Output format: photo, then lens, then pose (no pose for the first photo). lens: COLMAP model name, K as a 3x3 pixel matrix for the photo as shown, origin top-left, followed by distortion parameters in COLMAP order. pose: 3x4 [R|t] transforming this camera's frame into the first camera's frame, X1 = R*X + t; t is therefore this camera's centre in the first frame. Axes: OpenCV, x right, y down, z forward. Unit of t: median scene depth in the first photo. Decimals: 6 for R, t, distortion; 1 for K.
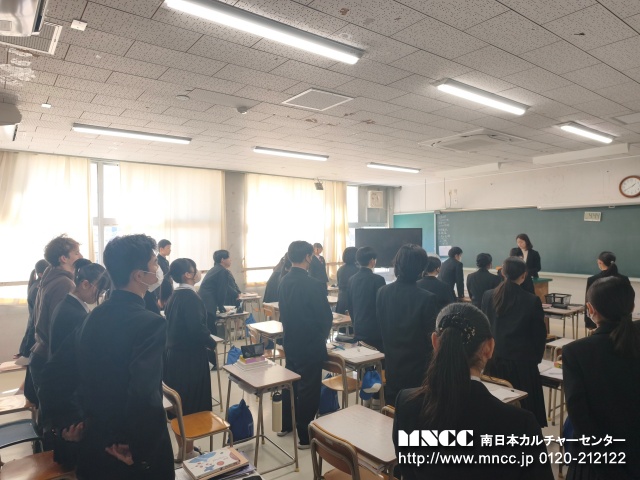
lens RADIAL K [[428.3, 0, 317.6], [0, 428.3, 240.0], [0, 0, 1]] dist [0.040133, -0.046296]
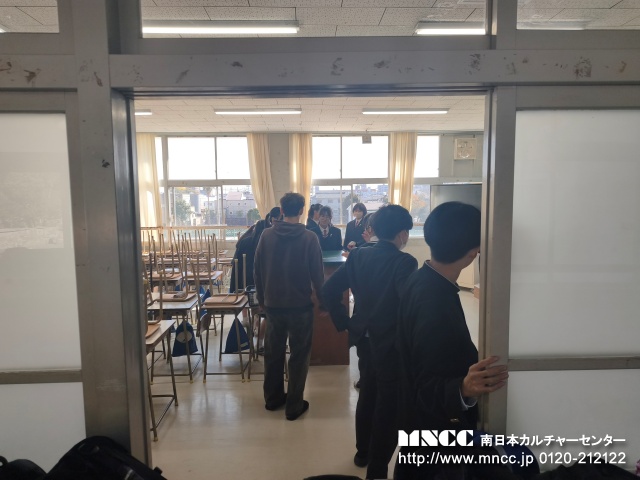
lens RADIAL K [[425.9, 0, 316.5], [0, 425.9, 242.6], [0, 0, 1]] dist [0.047461, -0.051408]
pose [[0.819702, 0.057235, -0.569924, 0.884172], [0.001571, 0.994767, 0.102160, 0.002007], [0.572788, -0.084636, 0.815322, 0.331118]]
